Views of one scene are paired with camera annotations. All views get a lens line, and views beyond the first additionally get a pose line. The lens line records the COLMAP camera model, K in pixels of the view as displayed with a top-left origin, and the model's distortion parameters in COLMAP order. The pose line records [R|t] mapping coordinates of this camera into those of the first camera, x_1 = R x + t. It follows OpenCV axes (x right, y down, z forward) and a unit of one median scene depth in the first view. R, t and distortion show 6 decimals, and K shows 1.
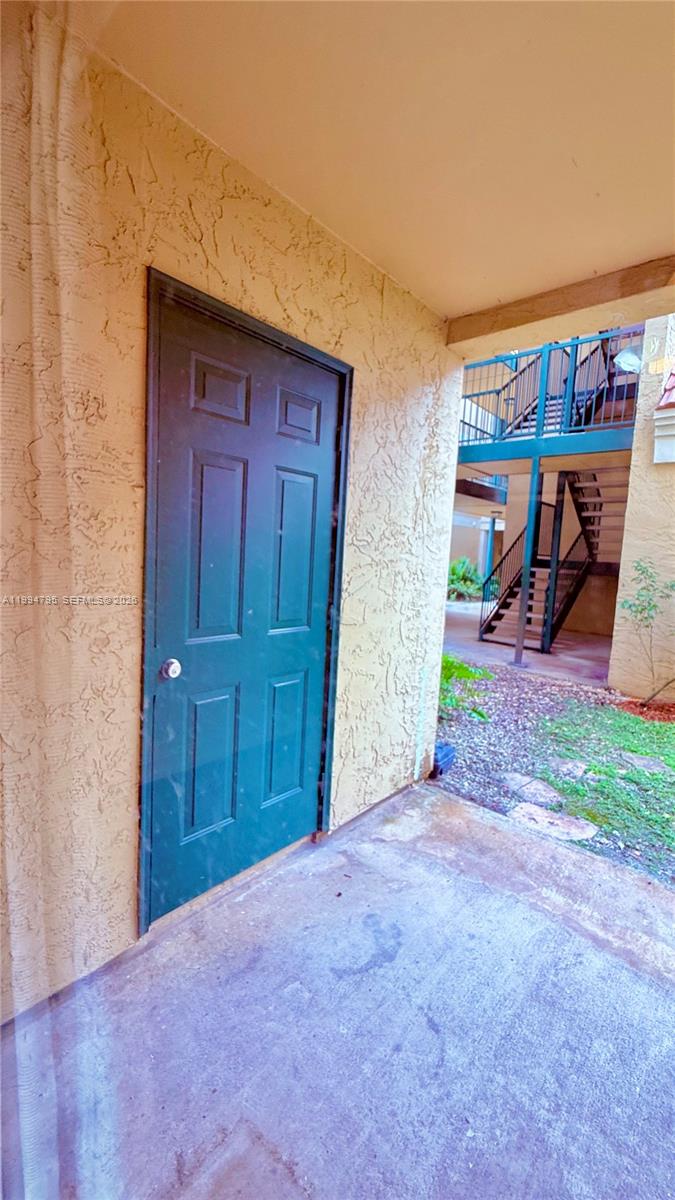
lens RADIAL K [[478.5, 0, 343.9], [0, 478.5, 595.0], [0, 0, 1]] dist [-0.001002, 0.000468]
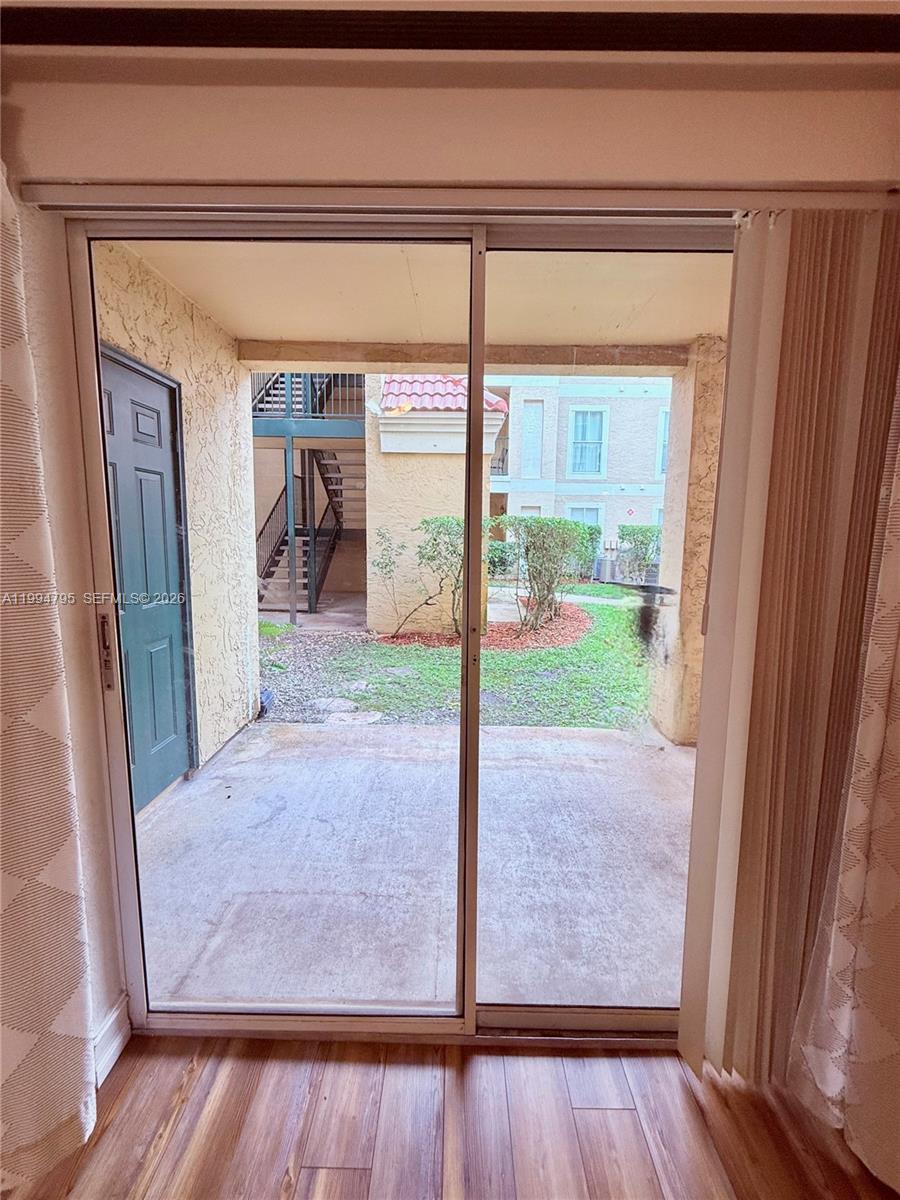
lens RADIAL K [[478.6, 0, 450.3], [0, 478.6, 591.3], [0, 0, 1]] dist [-0.000038, 0.000233]
pose [[0.755575, -0.123111, 0.643390, -0.199890], [0.086845, 0.992337, 0.087893, 0.000589], [-0.649280, -0.010535, 0.760476, -0.240755]]
